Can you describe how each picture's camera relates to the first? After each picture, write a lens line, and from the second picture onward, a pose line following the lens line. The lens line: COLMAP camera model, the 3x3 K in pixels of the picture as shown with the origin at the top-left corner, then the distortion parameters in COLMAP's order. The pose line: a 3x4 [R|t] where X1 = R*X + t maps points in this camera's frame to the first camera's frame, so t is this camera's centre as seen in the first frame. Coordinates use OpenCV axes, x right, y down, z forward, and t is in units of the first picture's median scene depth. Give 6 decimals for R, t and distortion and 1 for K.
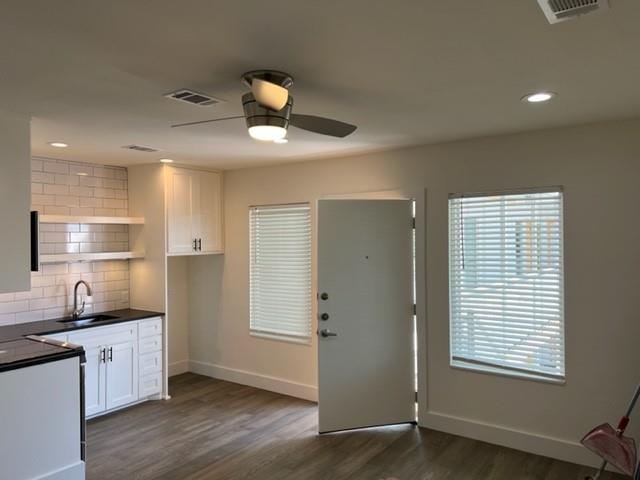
lens RADIAL K [[478.3, 0, 320.5], [0, 478.3, 239.4], [0, 0, 1]] dist [0.005264, 0.002004]
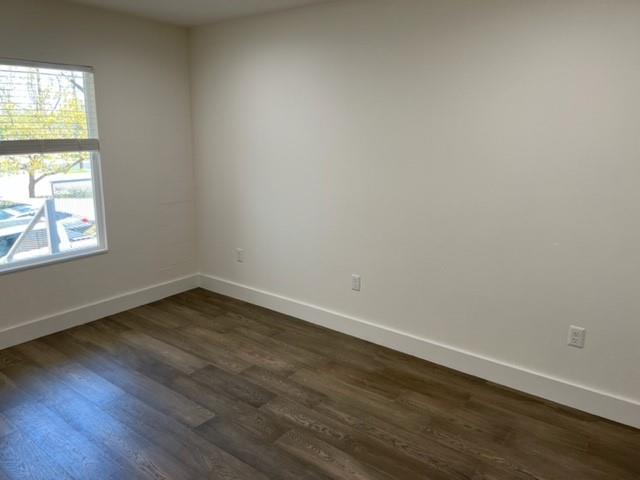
lens RADIAL K [[476.4, 0, 315.7], [0, 476.4, 225.3], [0, 0, 1]] dist [0.003680, -0.001581]
pose [[0.037242, -0.196505, 0.979795, -0.518709], [-0.014147, 0.980274, 0.197139, 0.013490], [-0.999206, -0.021203, 0.033728, 0.433196]]
